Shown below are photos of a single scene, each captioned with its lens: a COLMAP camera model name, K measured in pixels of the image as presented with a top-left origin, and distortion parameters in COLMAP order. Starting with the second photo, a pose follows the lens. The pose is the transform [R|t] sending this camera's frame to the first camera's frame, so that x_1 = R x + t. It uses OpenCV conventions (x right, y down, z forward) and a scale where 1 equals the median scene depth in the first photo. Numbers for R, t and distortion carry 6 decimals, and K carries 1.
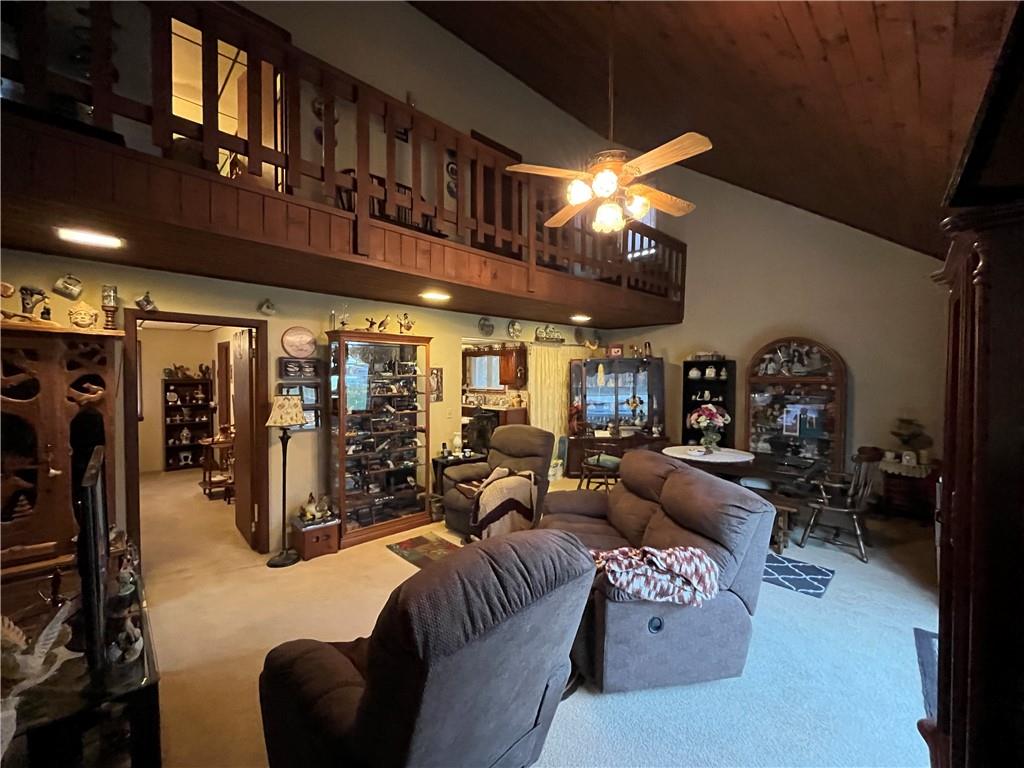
lens RADIAL K [[419.1, 0, 513.2], [0, 419.1, 388.5], [0, 0, 1]] dist [-0.001076, -0.000107]
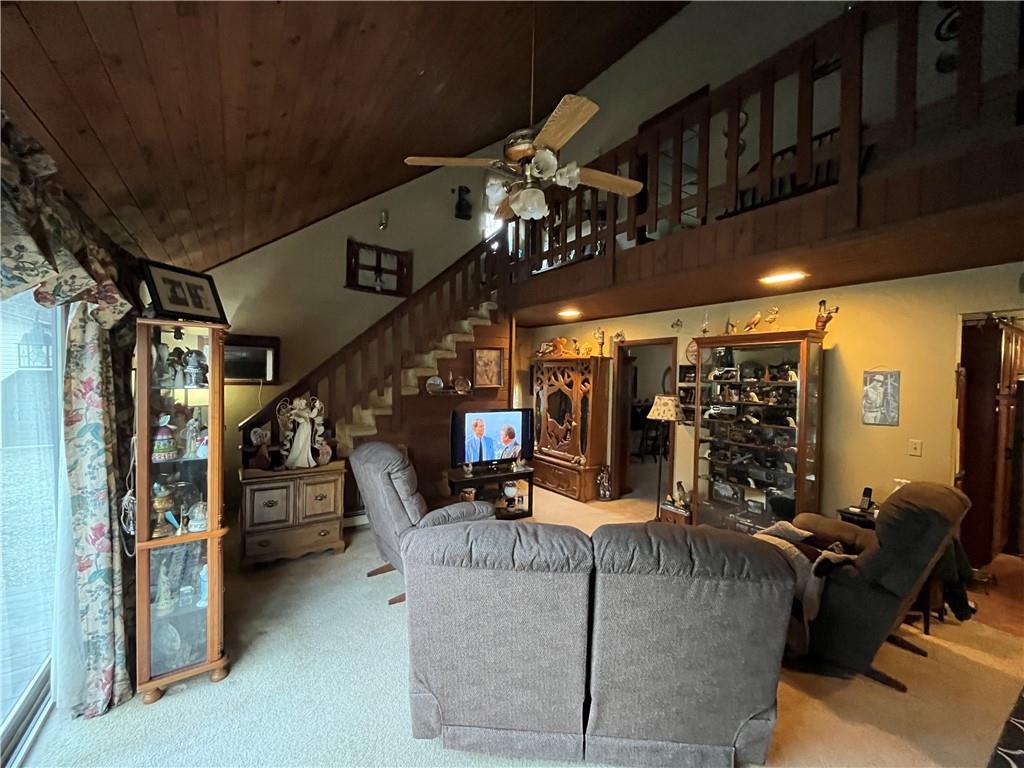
lens RADIAL K [[419.1, 0, 513.2], [0, 419.1, 388.5], [0, 0, 1]] dist [-0.001076, -0.000107]
pose [[-0.193988, 0.015932, -0.980875, 0.845362], [-0.053132, 0.998230, 0.026721, -0.016132], [0.979564, 0.057299, -0.192798, 0.868651]]
